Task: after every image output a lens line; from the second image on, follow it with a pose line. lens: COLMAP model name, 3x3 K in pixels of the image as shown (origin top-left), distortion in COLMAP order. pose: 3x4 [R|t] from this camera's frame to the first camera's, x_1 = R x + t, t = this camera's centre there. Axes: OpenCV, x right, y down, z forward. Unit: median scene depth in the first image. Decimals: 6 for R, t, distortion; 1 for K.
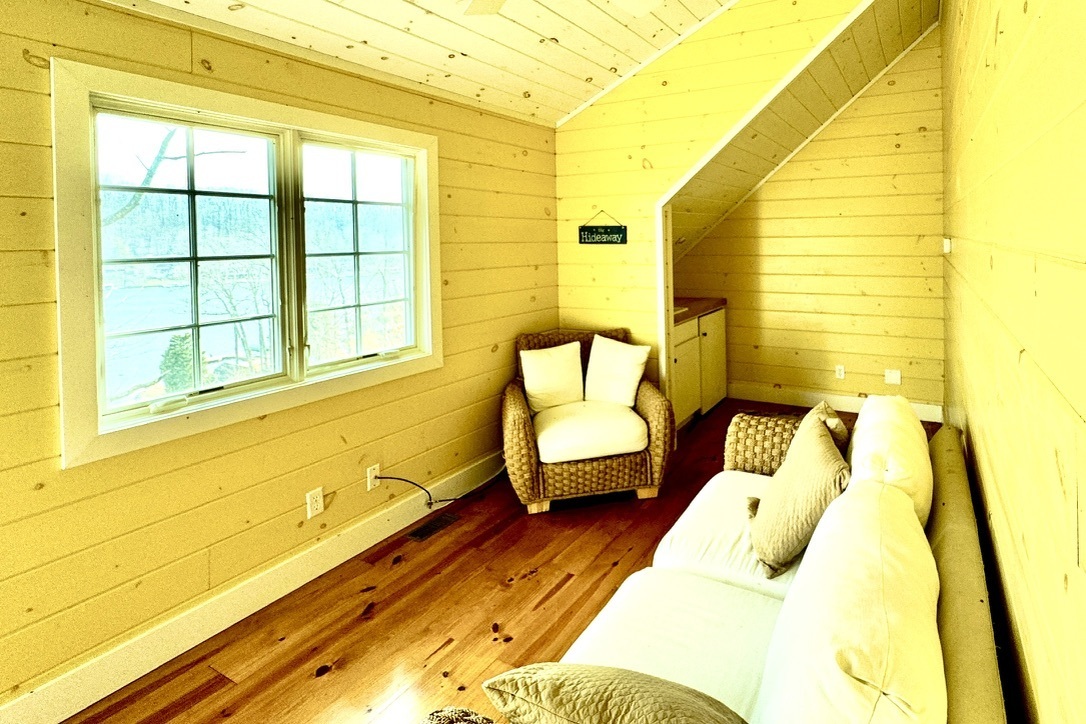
lens RADIAL K [[526.2, 0, 541.1], [0, 526.2, 314.4], [0, 0, 1]] dist [-0.001481, 0.000032]
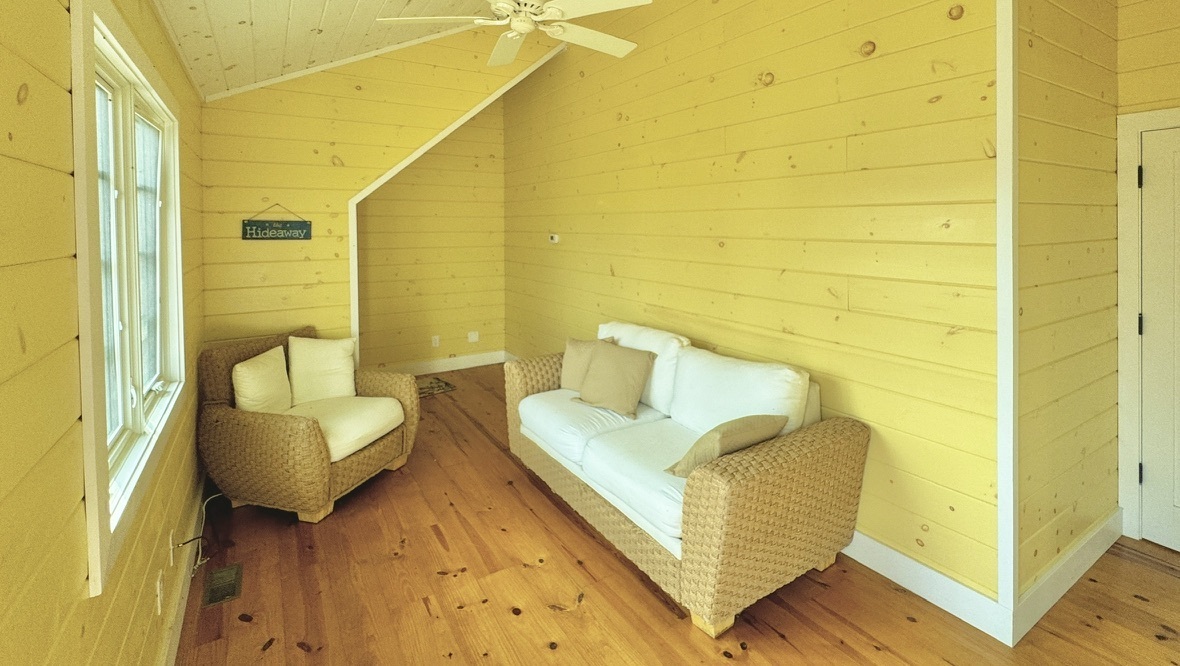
lens RADIAL K [[516.3, 0, 589.5], [0, 516.3, 333.8], [0, 0, 1]] dist [0.000713, 0.000025]
pose [[0.528847, -0.162033, 0.833106, -0.394043], [0.119298, 0.986053, 0.116050, -0.010085], [-0.840291, 0.038015, 0.540802, 0.045325]]
